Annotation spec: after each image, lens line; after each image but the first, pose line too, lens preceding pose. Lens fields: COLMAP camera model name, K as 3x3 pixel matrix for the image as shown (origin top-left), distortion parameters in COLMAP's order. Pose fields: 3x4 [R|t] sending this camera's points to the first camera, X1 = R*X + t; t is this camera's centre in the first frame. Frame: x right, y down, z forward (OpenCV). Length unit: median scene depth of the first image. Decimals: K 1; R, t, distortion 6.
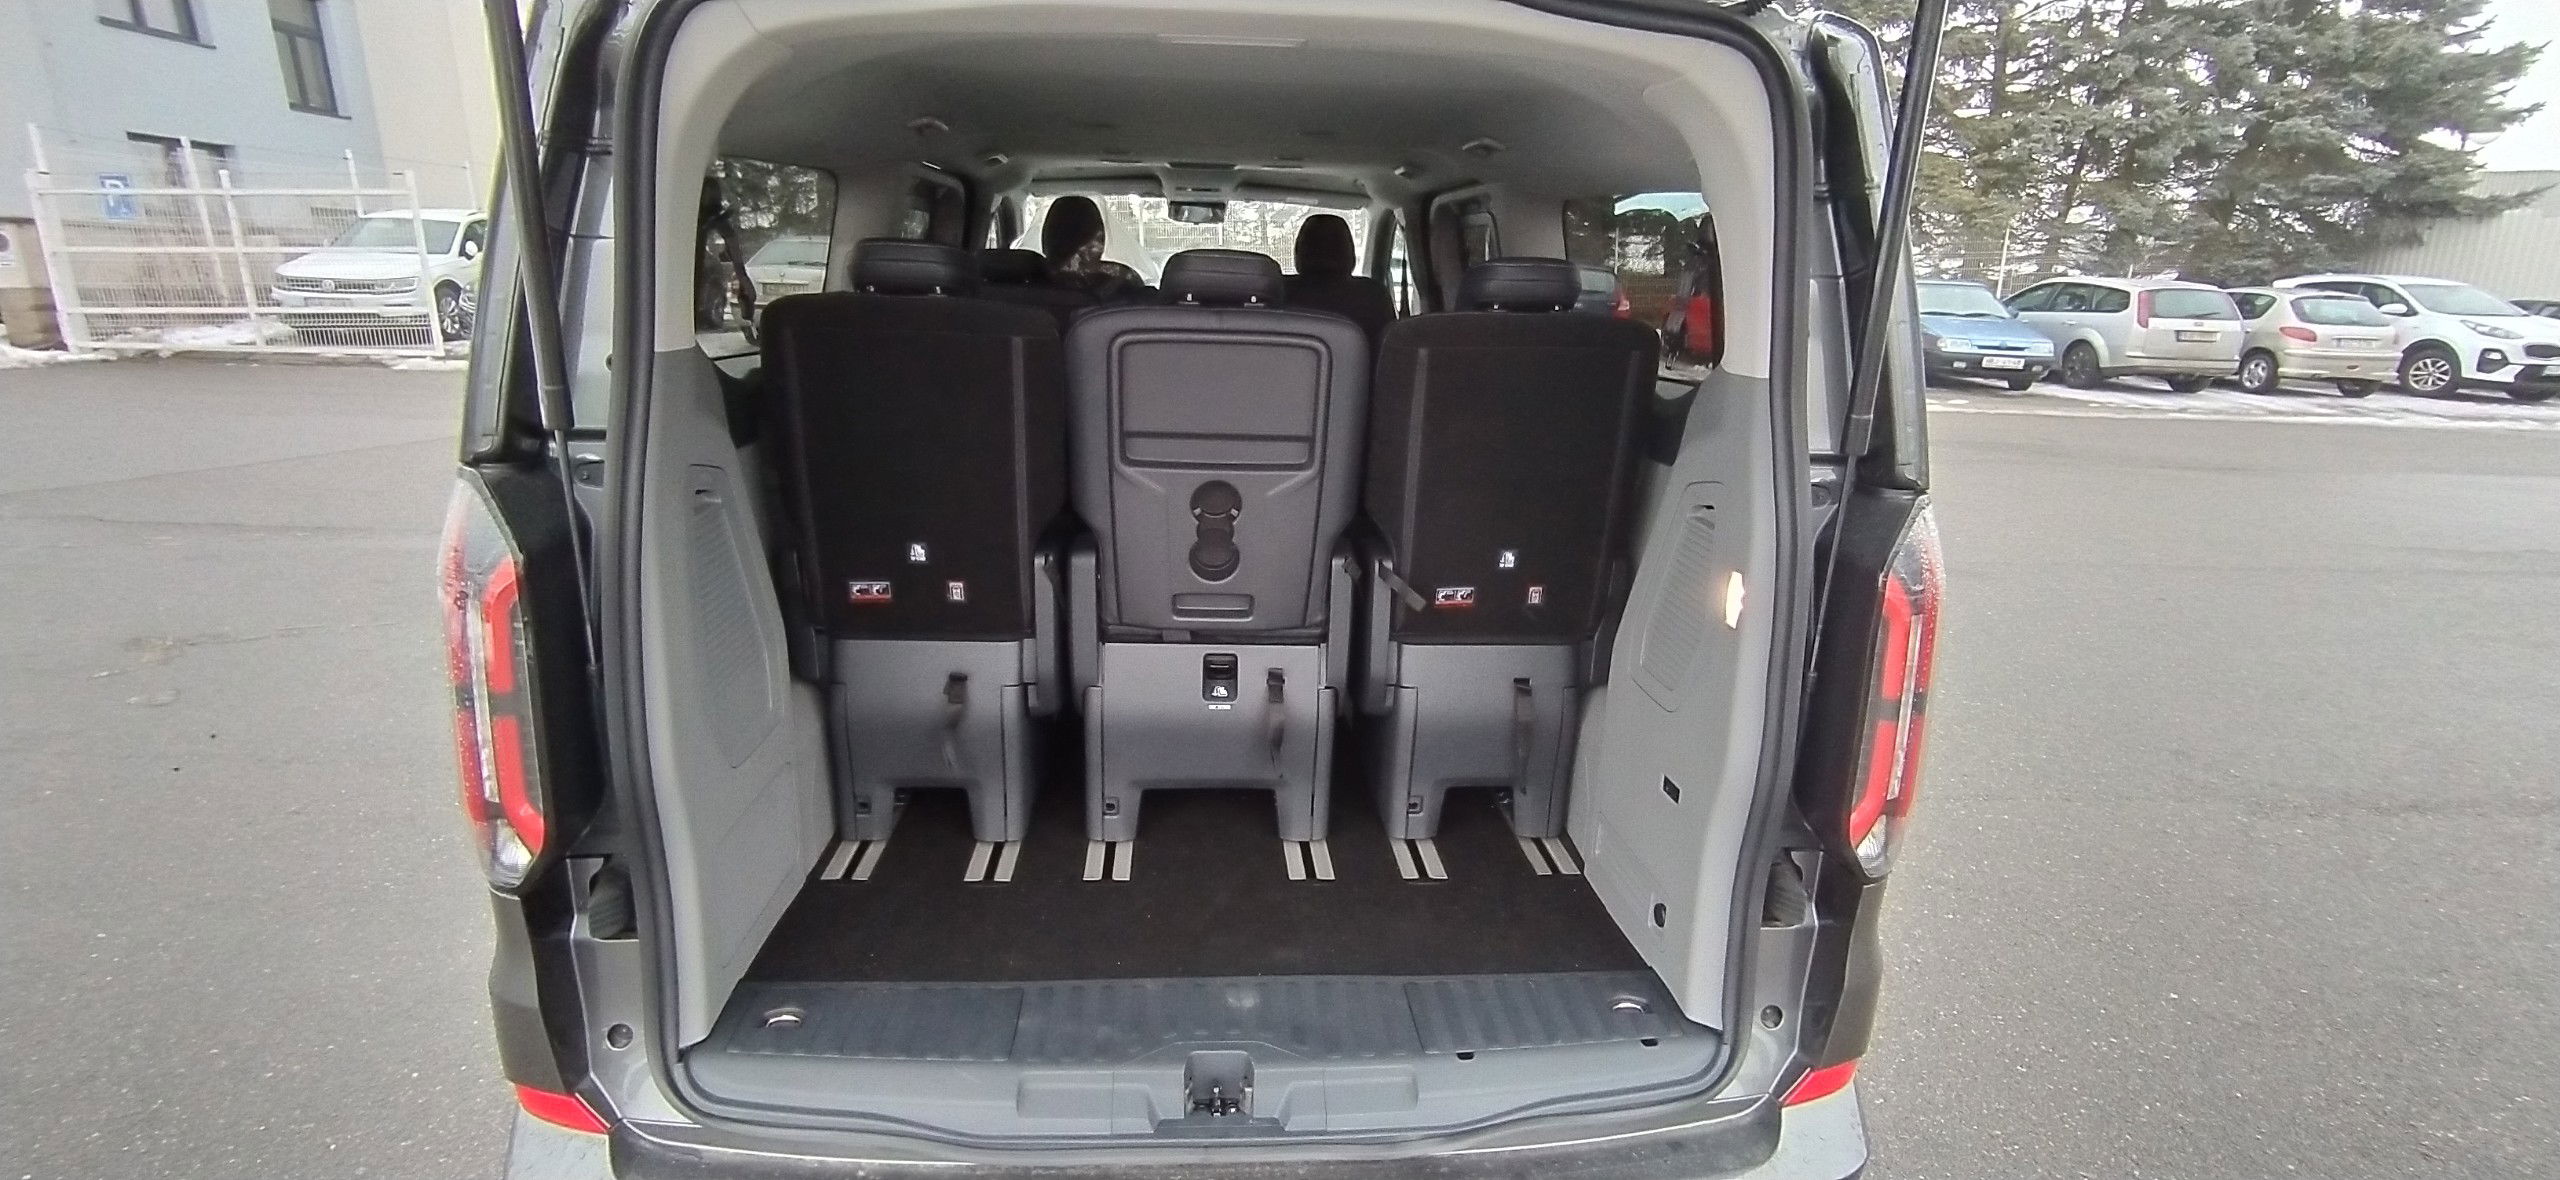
lens RADIAL K [[1178.7, 0, 1249.6], [0, 1178.7, 600.2], [0, 0, 1]] dist [-0.003585, 0.004451]
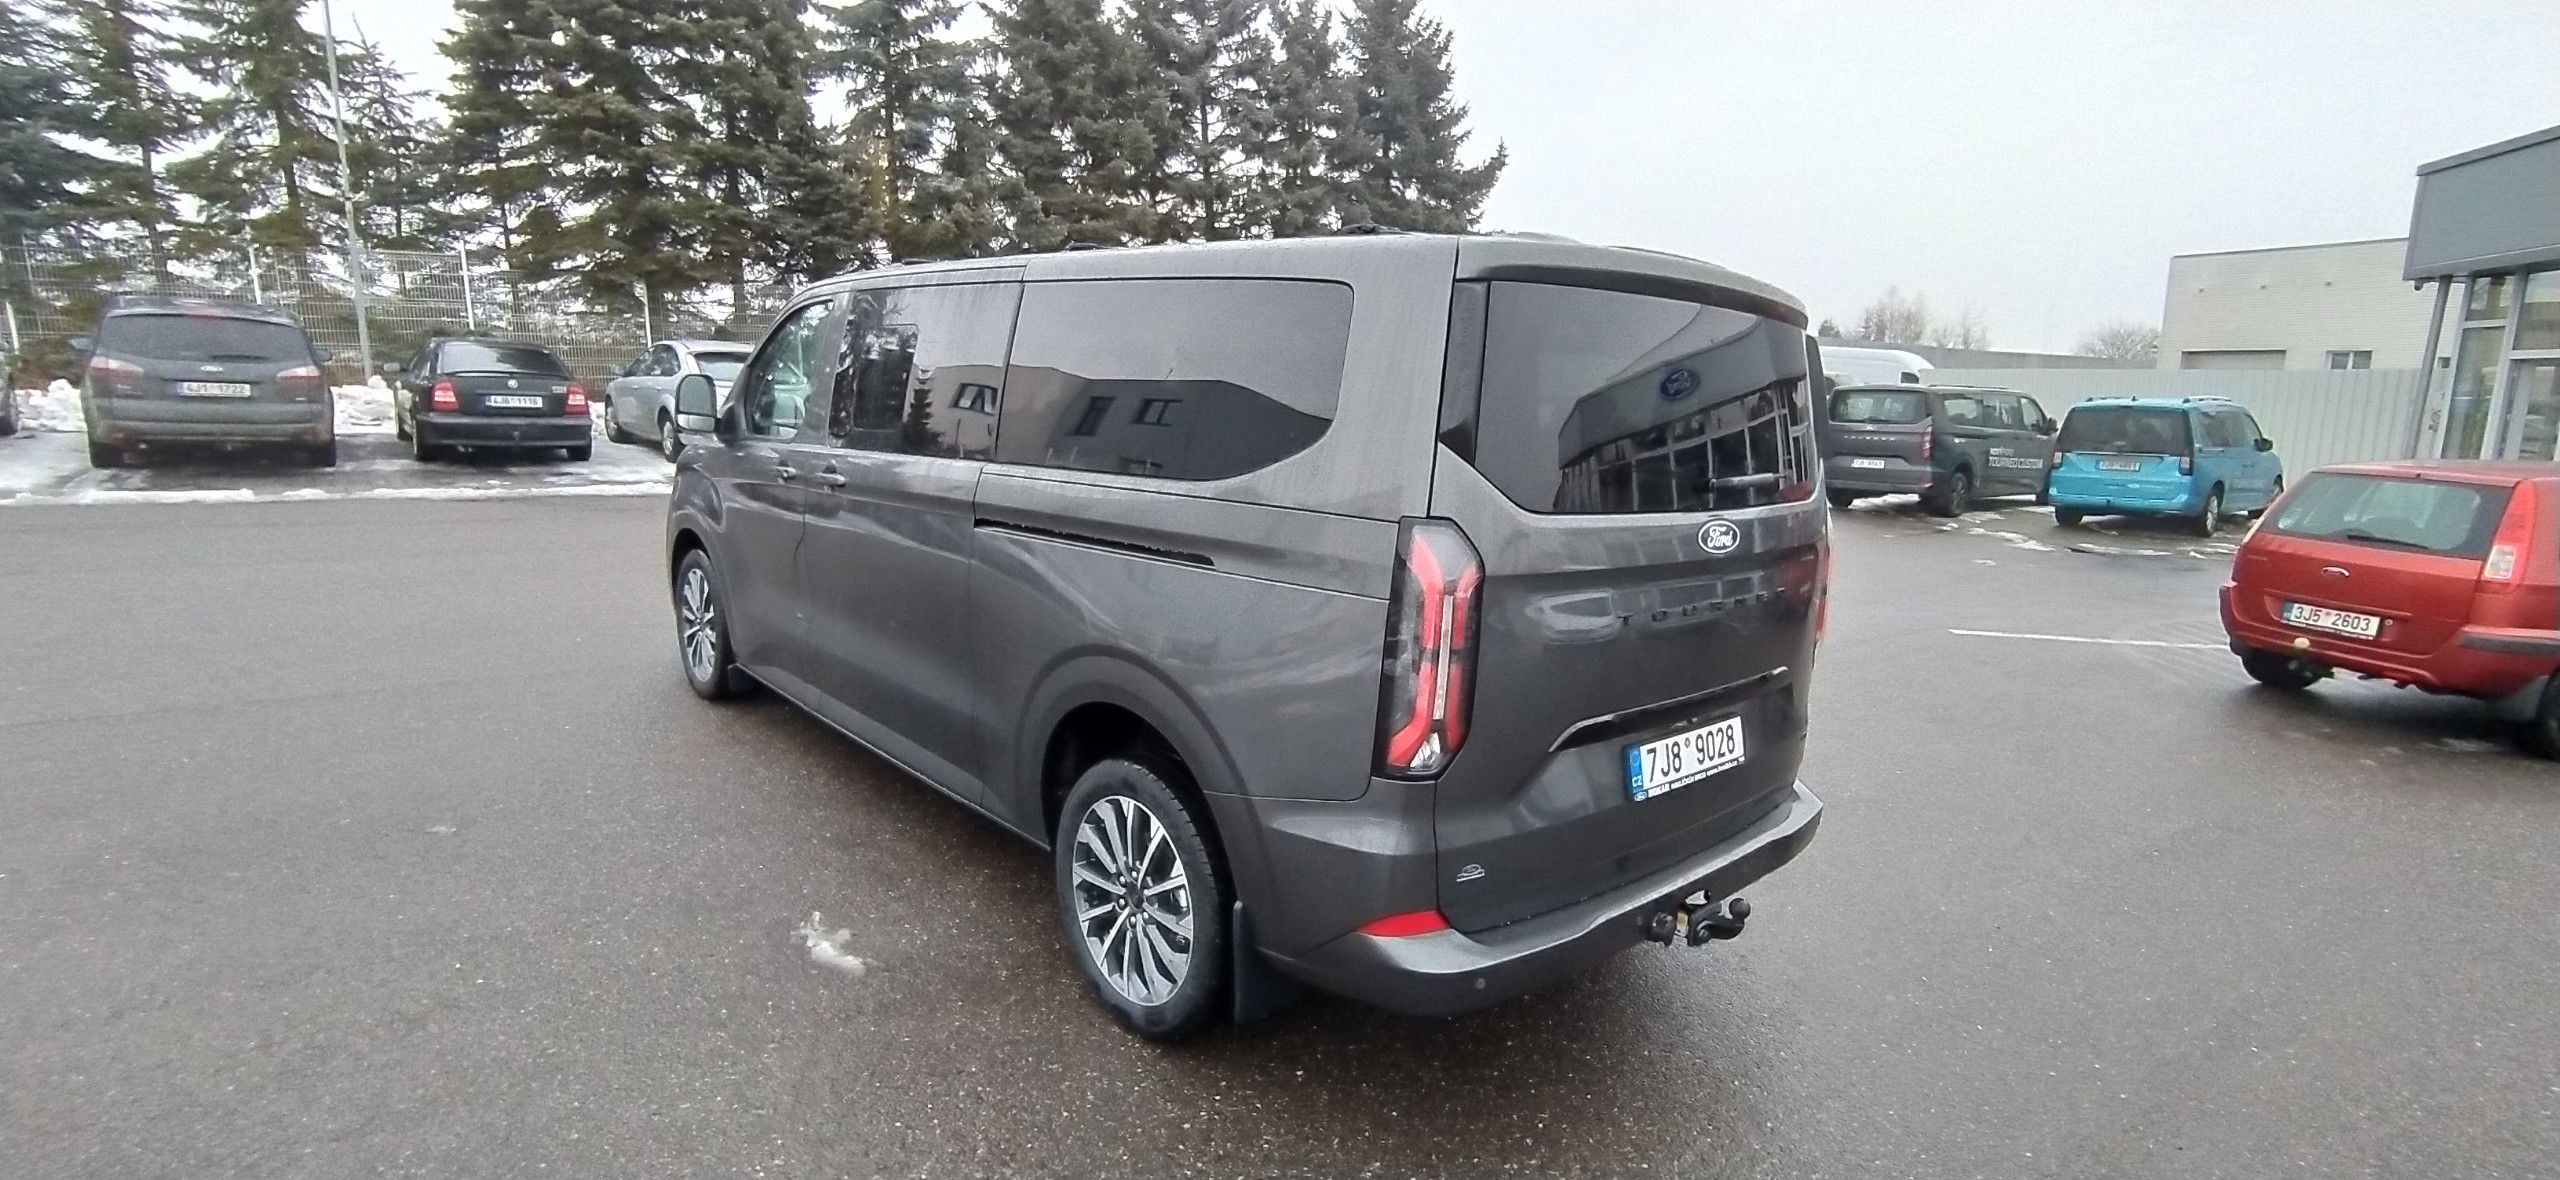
lens RADIAL K [[1232.4, 0, 1278.1], [0, 1232.4, 601.6], [0, 0, 1]] dist [0.000674, 0.005200]
pose [[0.779325, -0.105602, 0.617658, -0.200623], [0.153100, 0.987913, -0.024267, -0.000002], [-0.607629, 0.113475, 0.786072, -0.026348]]
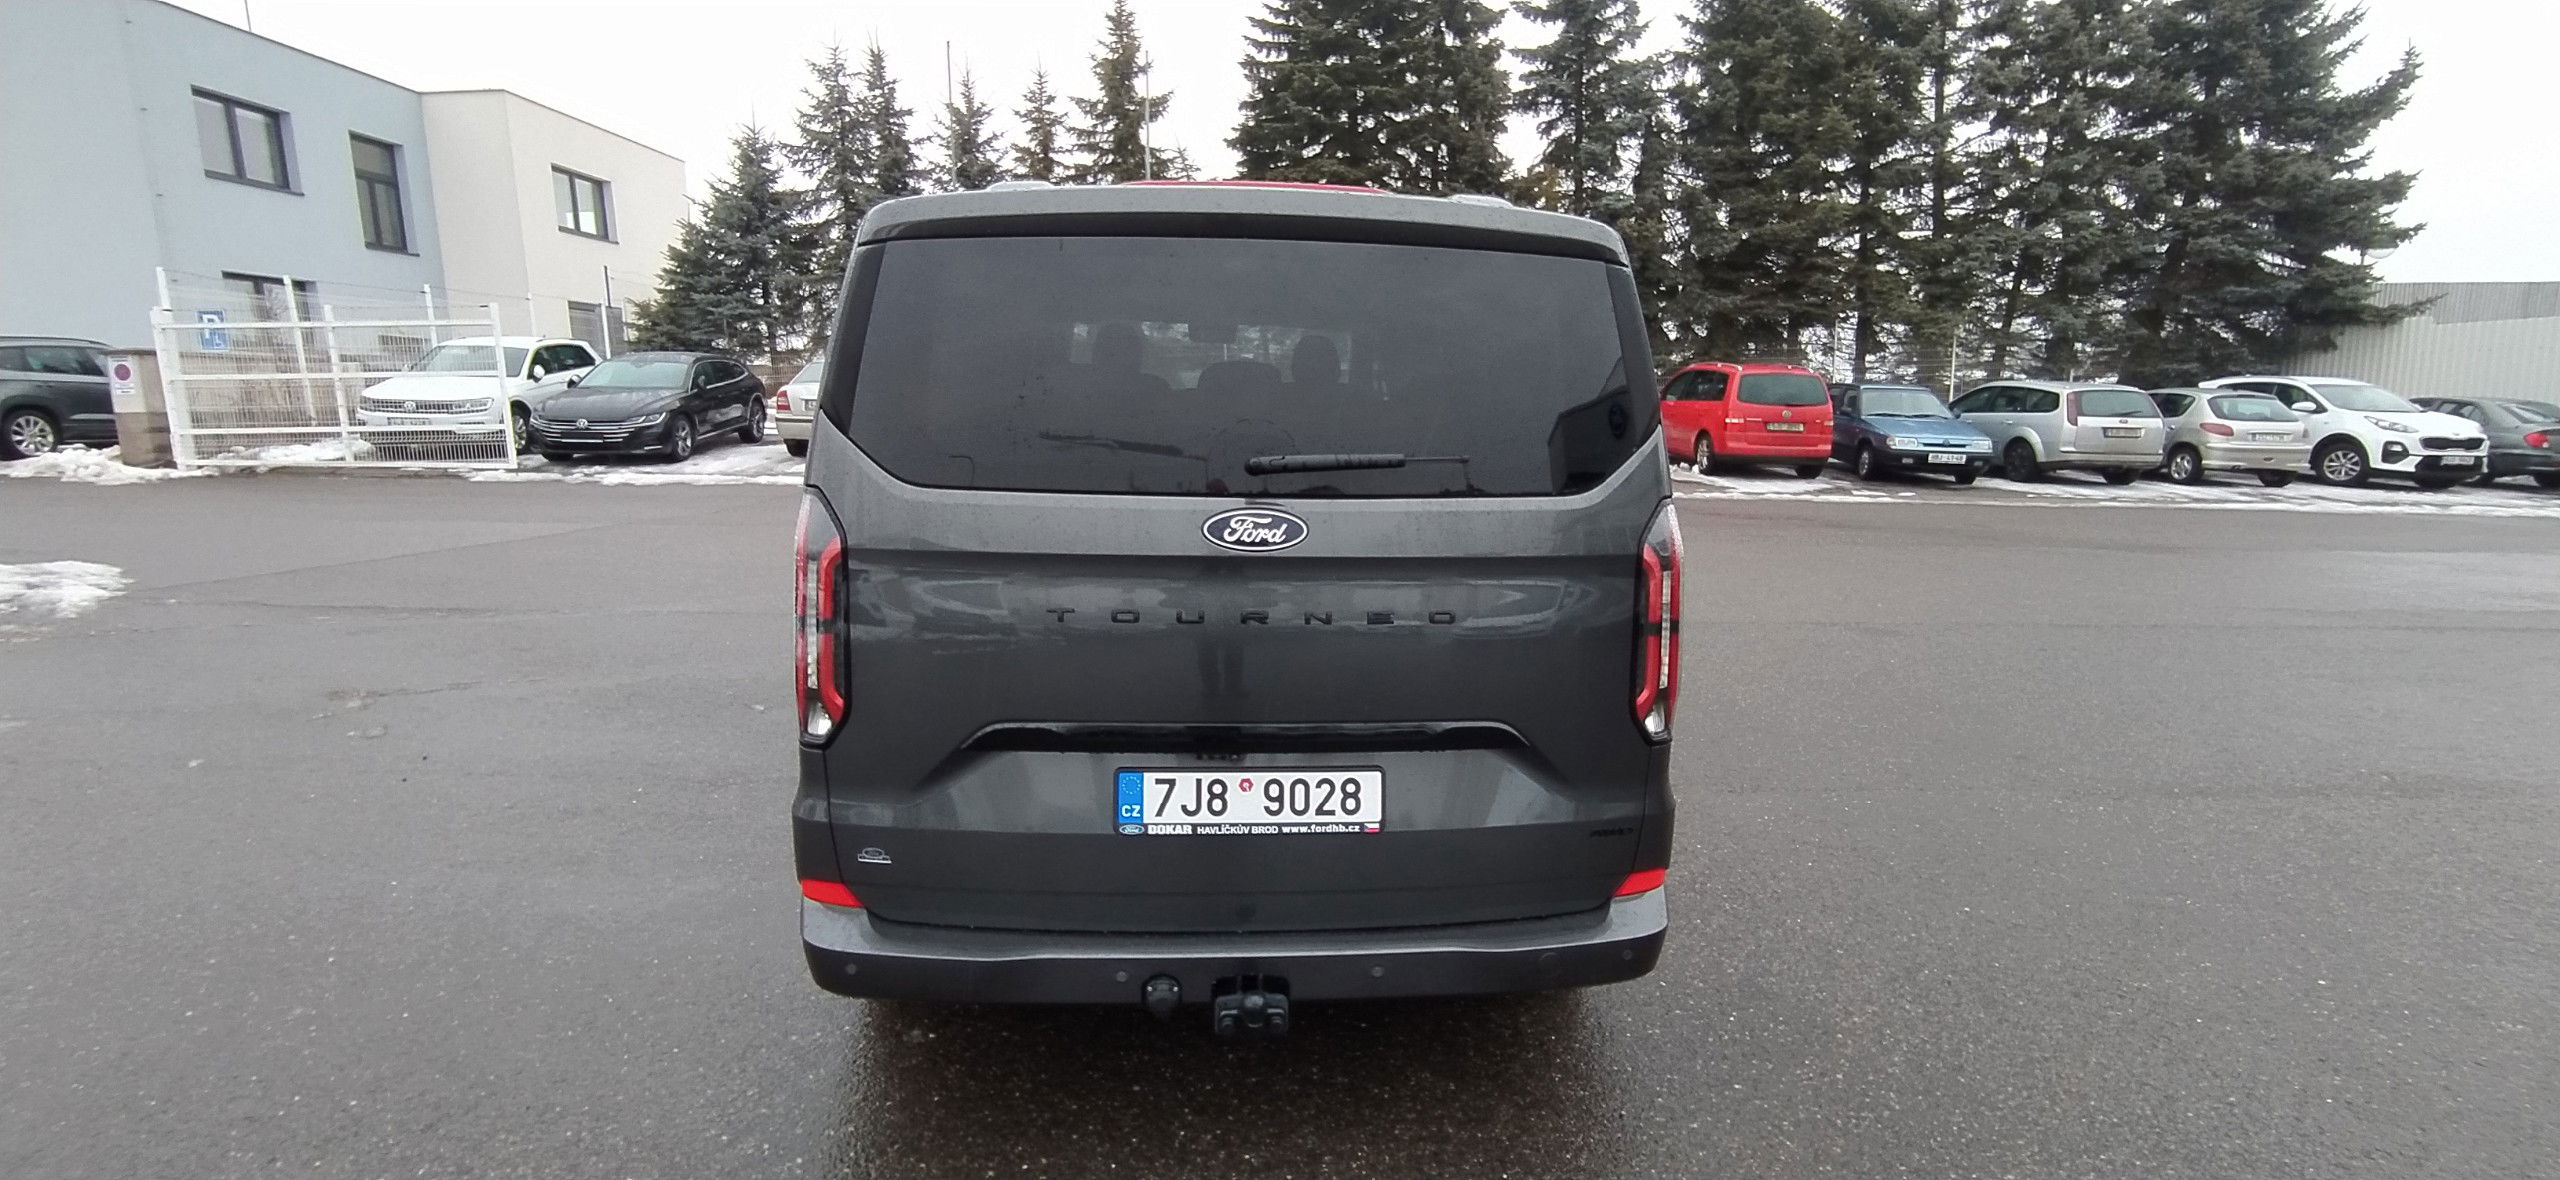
lens RADIAL K [[1181.7, 0, 1253.7], [0, 1181.7, 605.6], [0, 0, 1]] dist [-0.011571, 0.007657]
pose [[0.999937, -0.011169, -0.000730, -0.001717], [0.011062, 0.996069, -0.087887, 0.020813], [0.001708, 0.087873, 0.996130, -0.068196]]
